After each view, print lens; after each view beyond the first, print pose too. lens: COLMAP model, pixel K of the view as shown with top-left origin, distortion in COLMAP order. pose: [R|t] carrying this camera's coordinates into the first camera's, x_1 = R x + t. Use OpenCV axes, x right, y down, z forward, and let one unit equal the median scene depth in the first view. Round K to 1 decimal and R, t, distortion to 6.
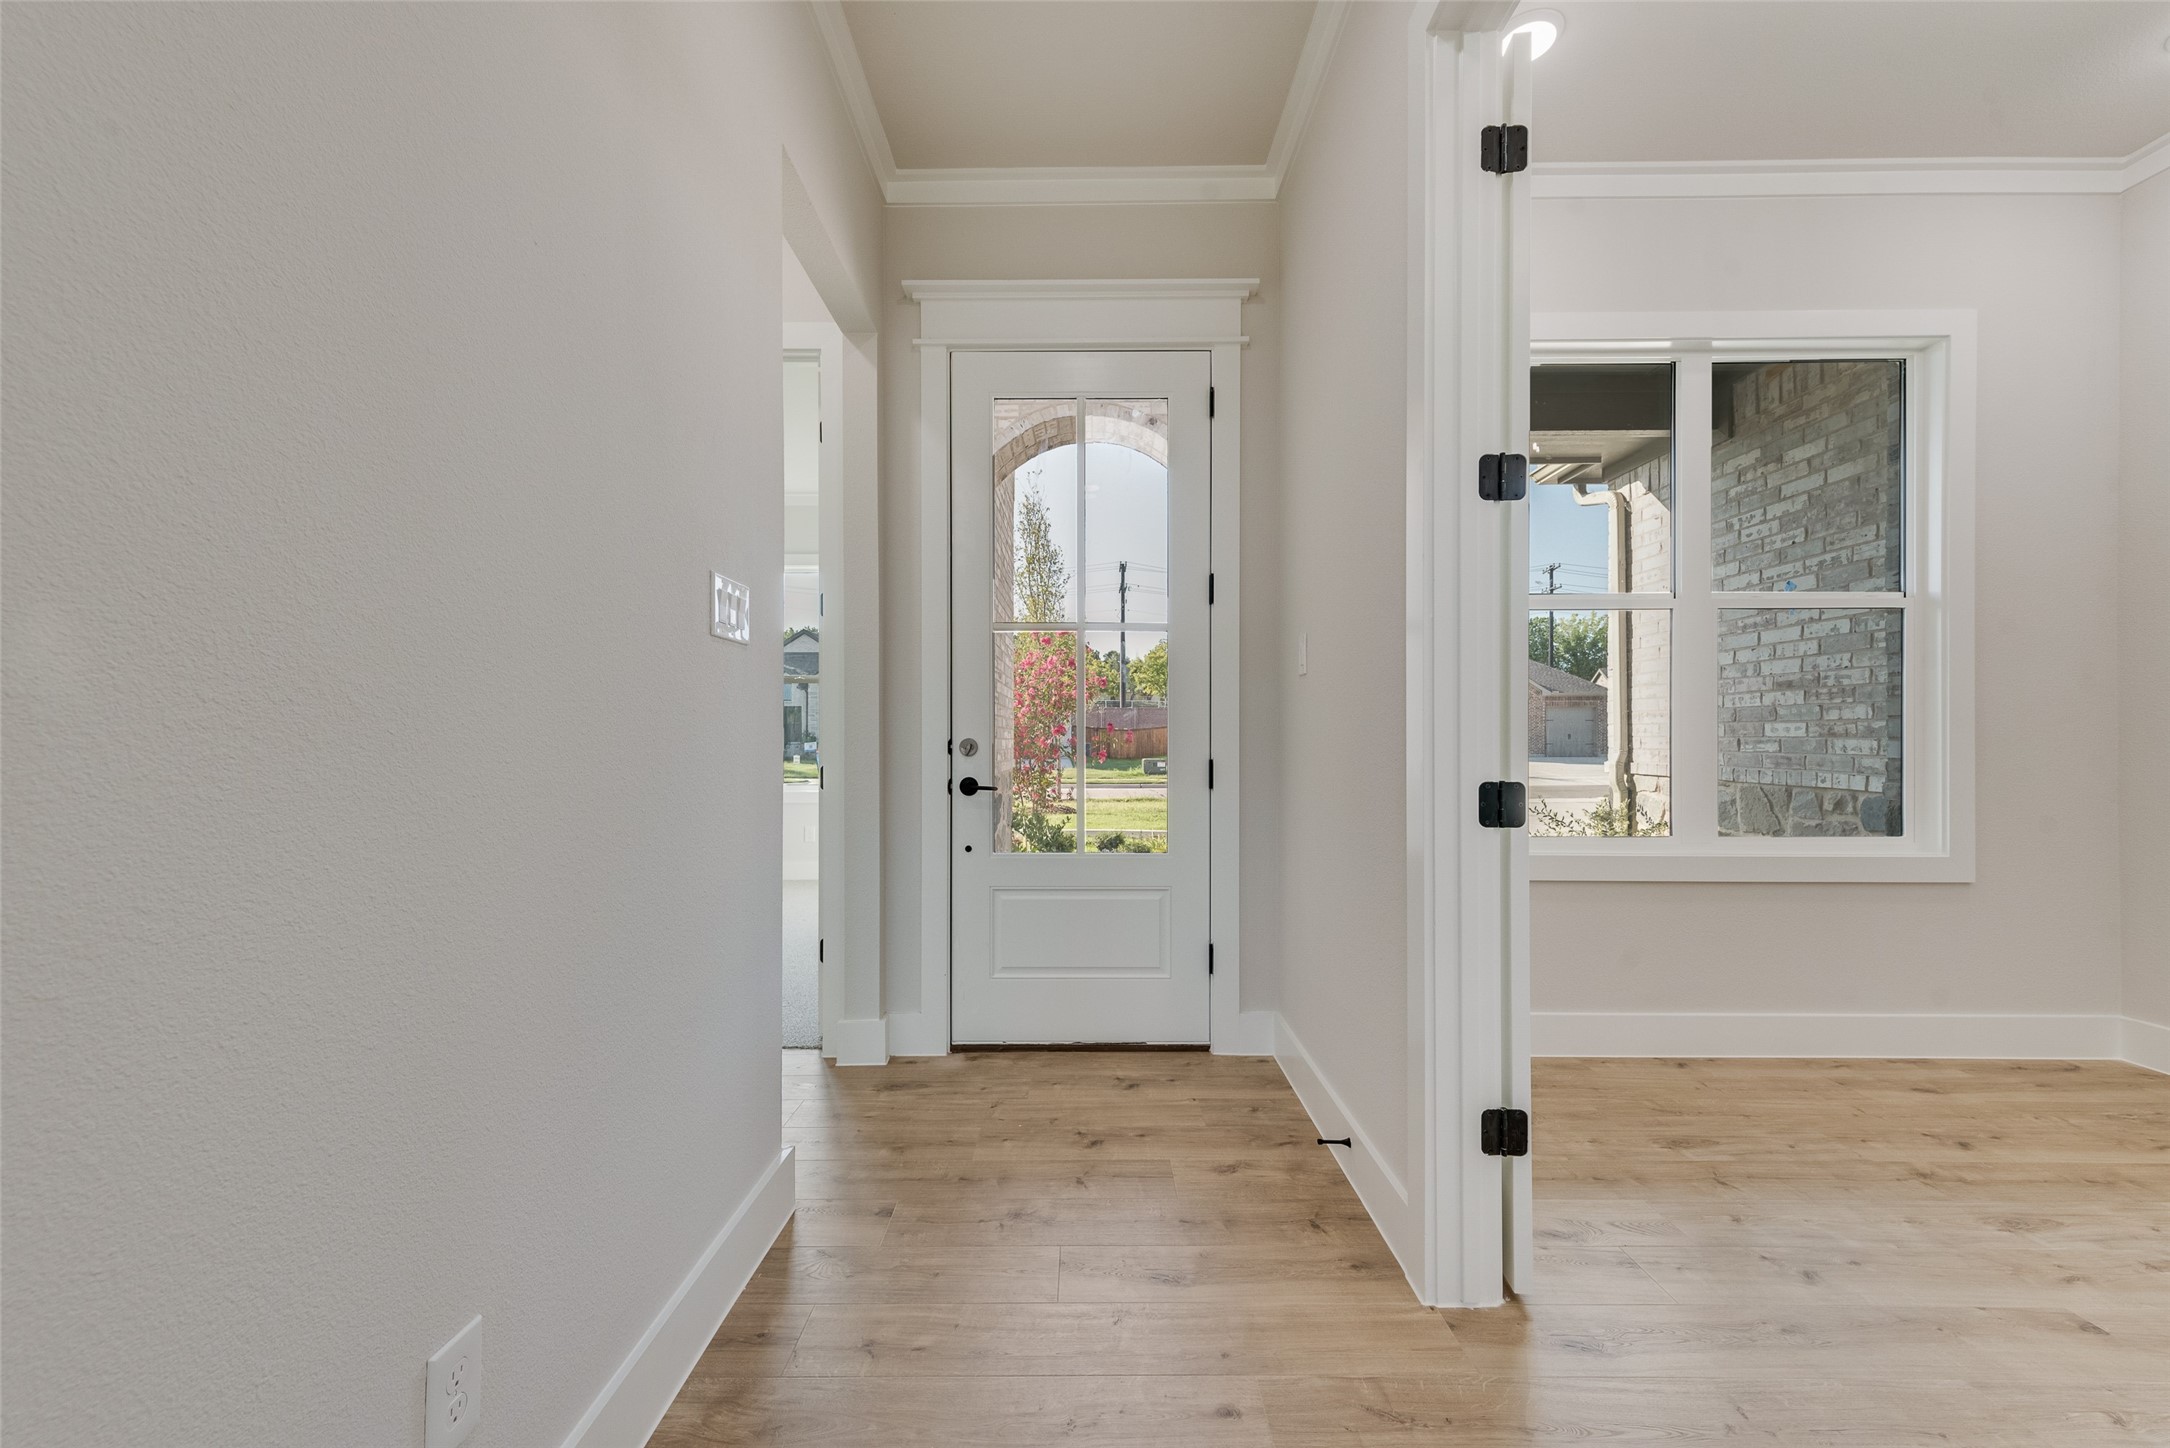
lens RADIAL K [[842.7, 0, 1075.2], [0, 842.7, 743.3], [0, 0, 1]] dist [0.000962, -0.000870]
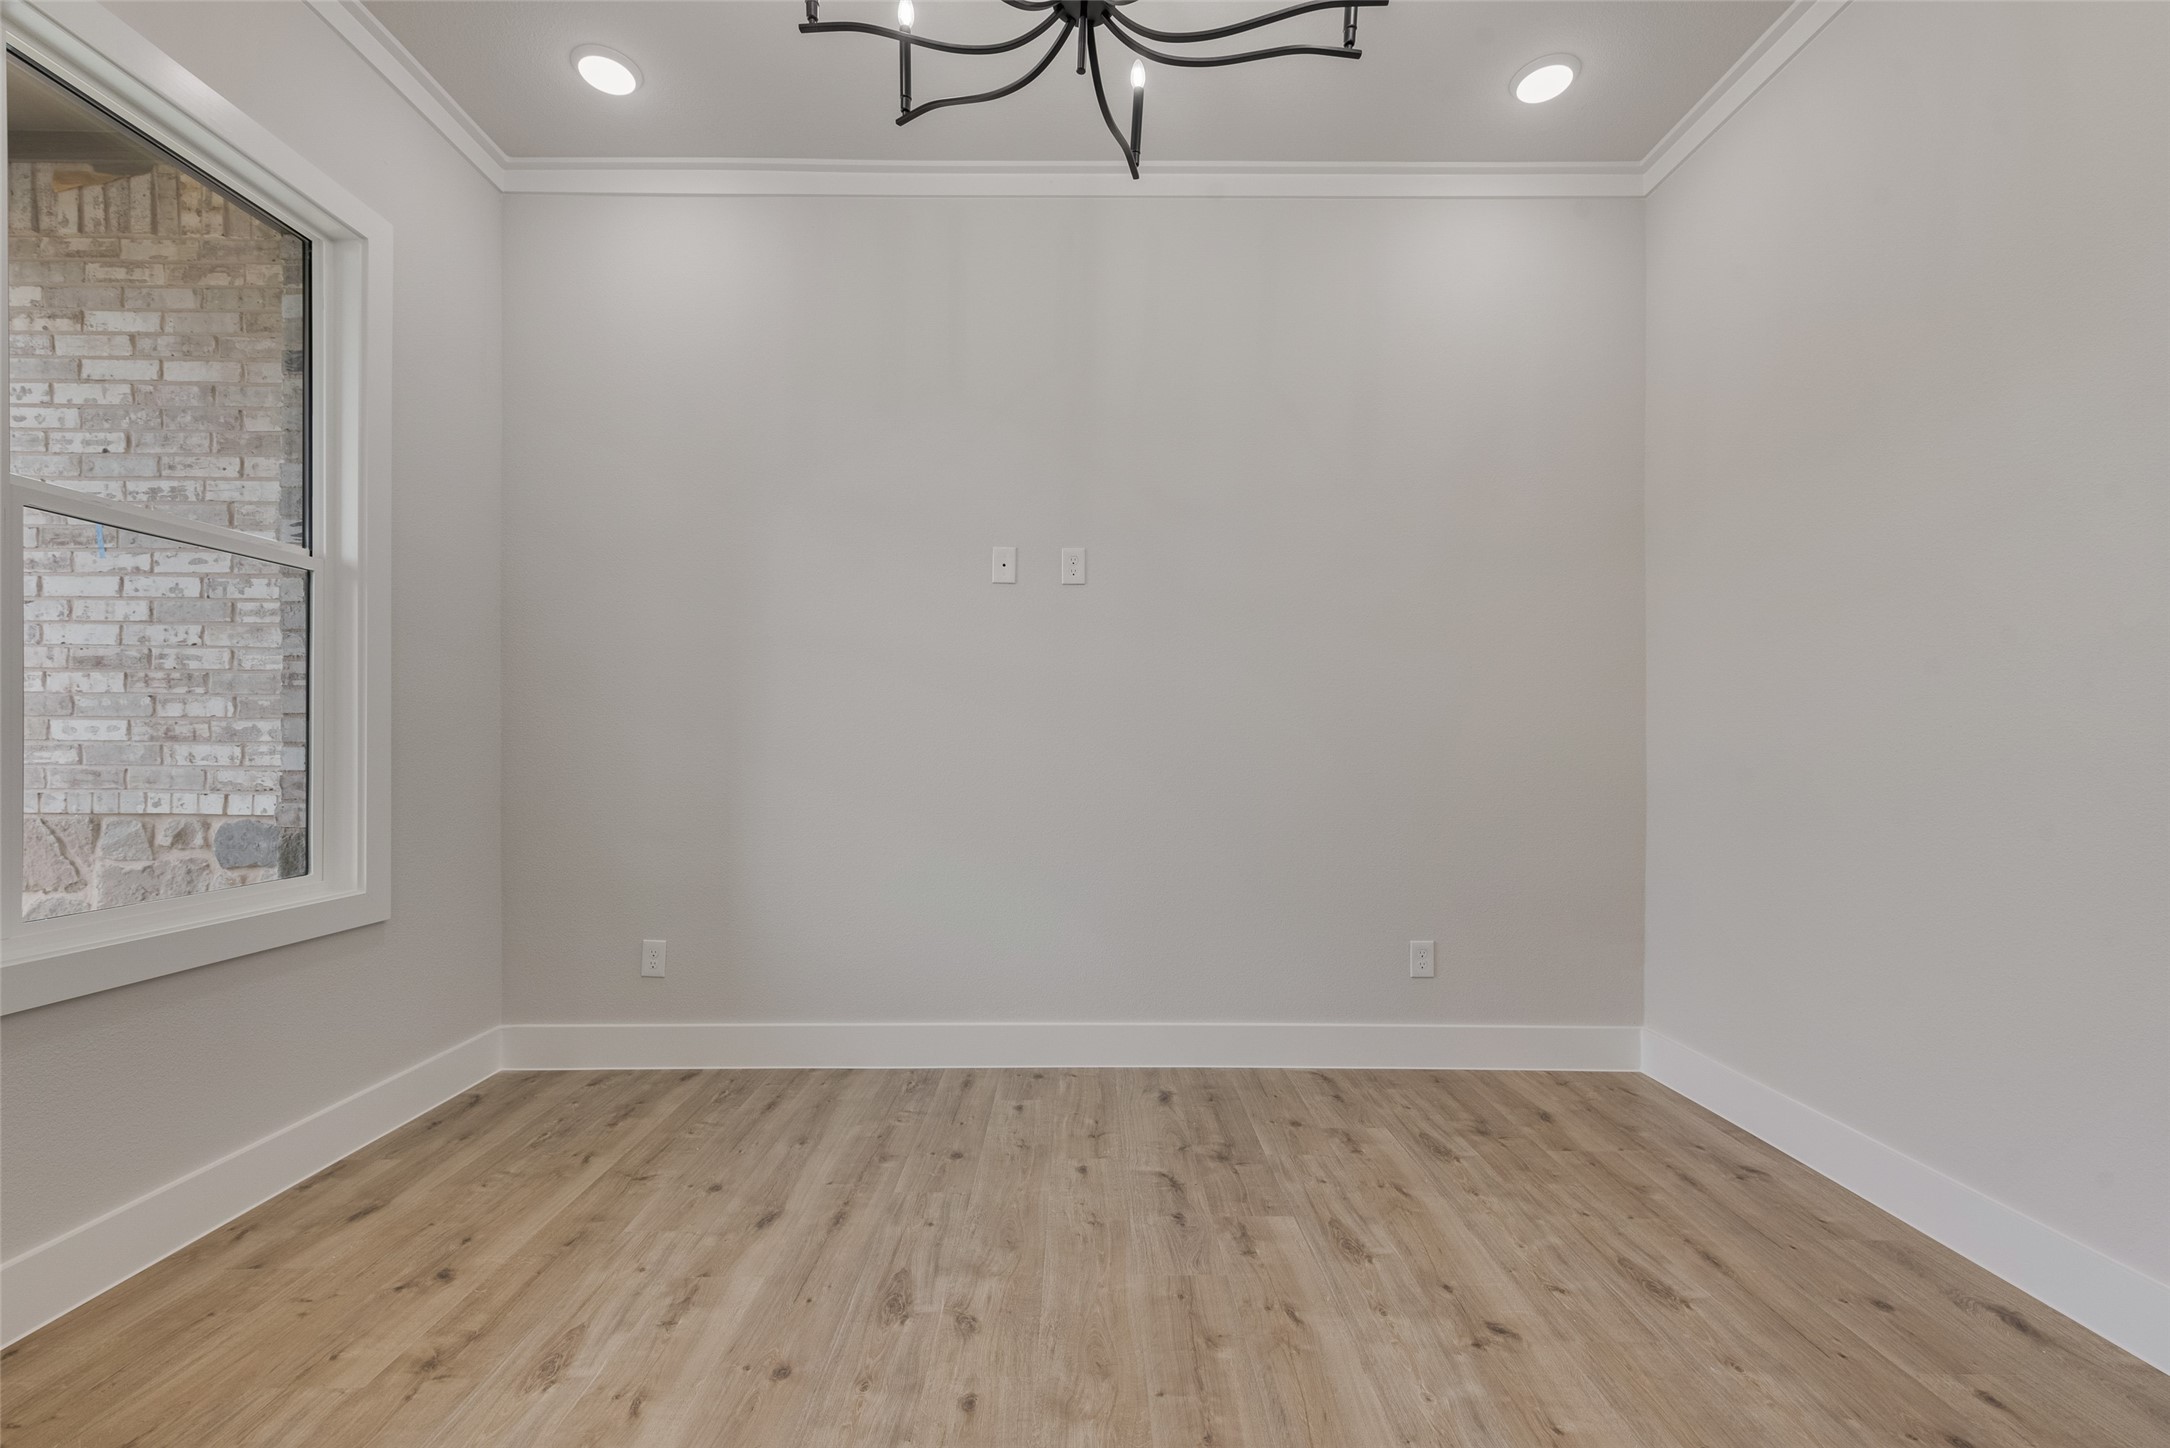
lens RADIAL K [[897.0, 0, 1073.9], [0, 897.0, 741.0], [0, 0, 1]] dist [0.004960, 0.000410]
pose [[-0.016914, 0.003278, 0.999852, 0.164963], [0.001644, 0.999993, -0.003251, -0.005173], [-0.999856, 0.001588, -0.016919, 0.326417]]
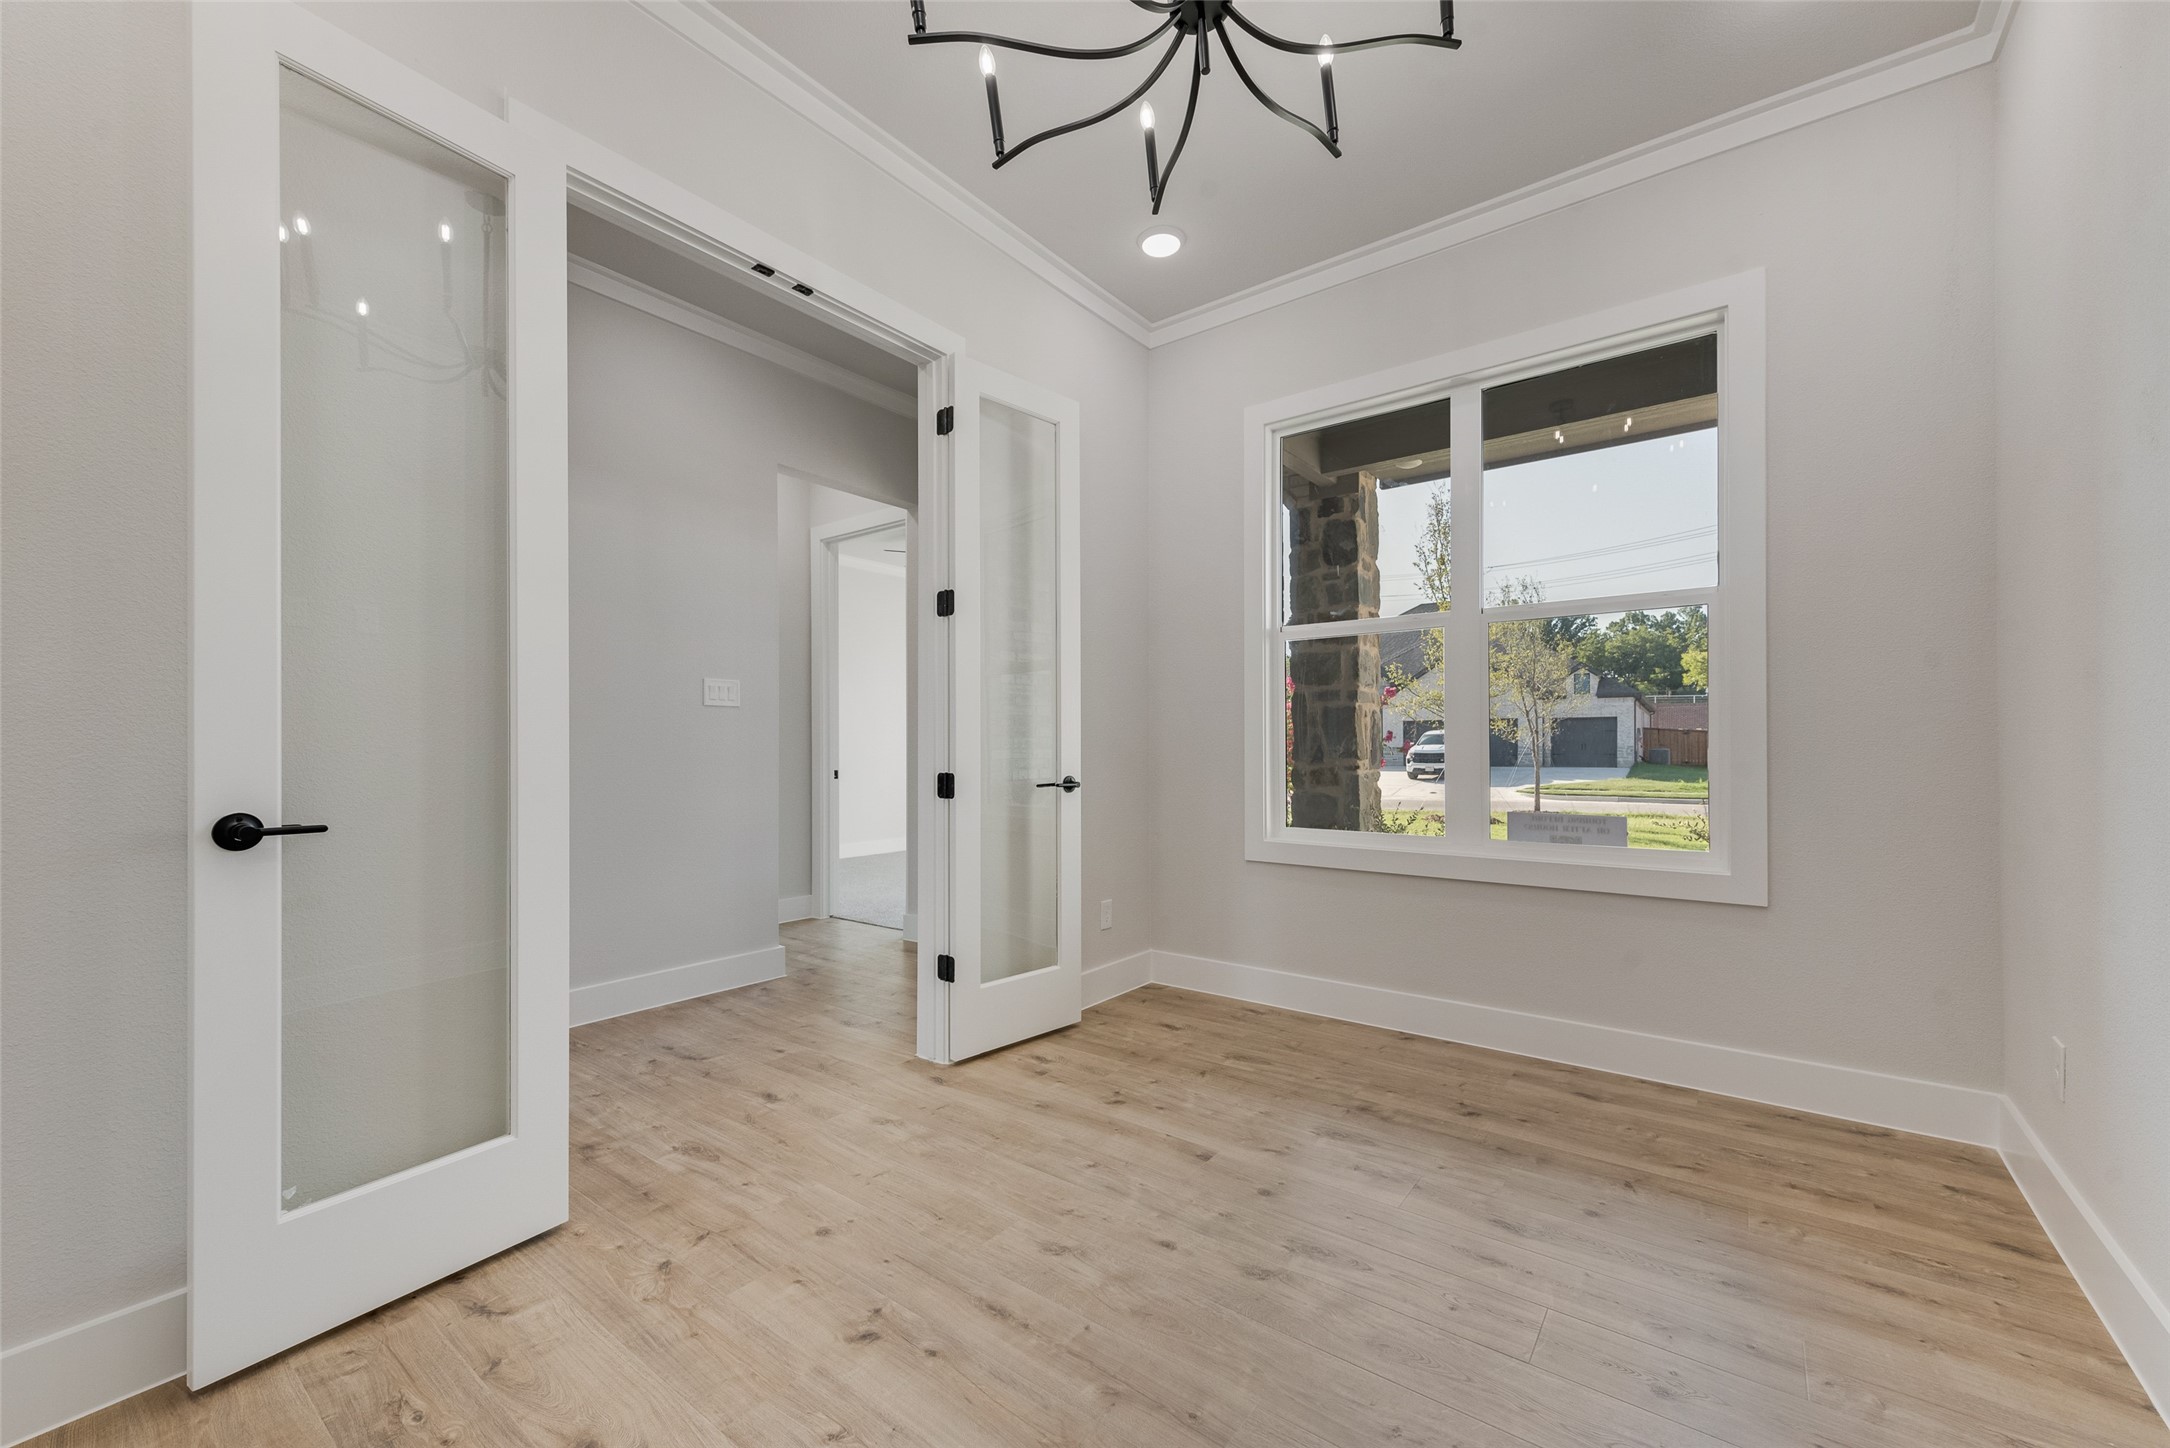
lens RADIAL K [[842.7, 0, 1065.7], [0, 842.7, 734.0], [0, 0, 1]] dist [0.000962, -0.000870]
pose [[0.799748, -0.011628, -0.600223, 0.965544], [0.001063, 0.999838, -0.017954, -0.000905], [0.600334, 0.013721, 0.799631, -0.155086]]
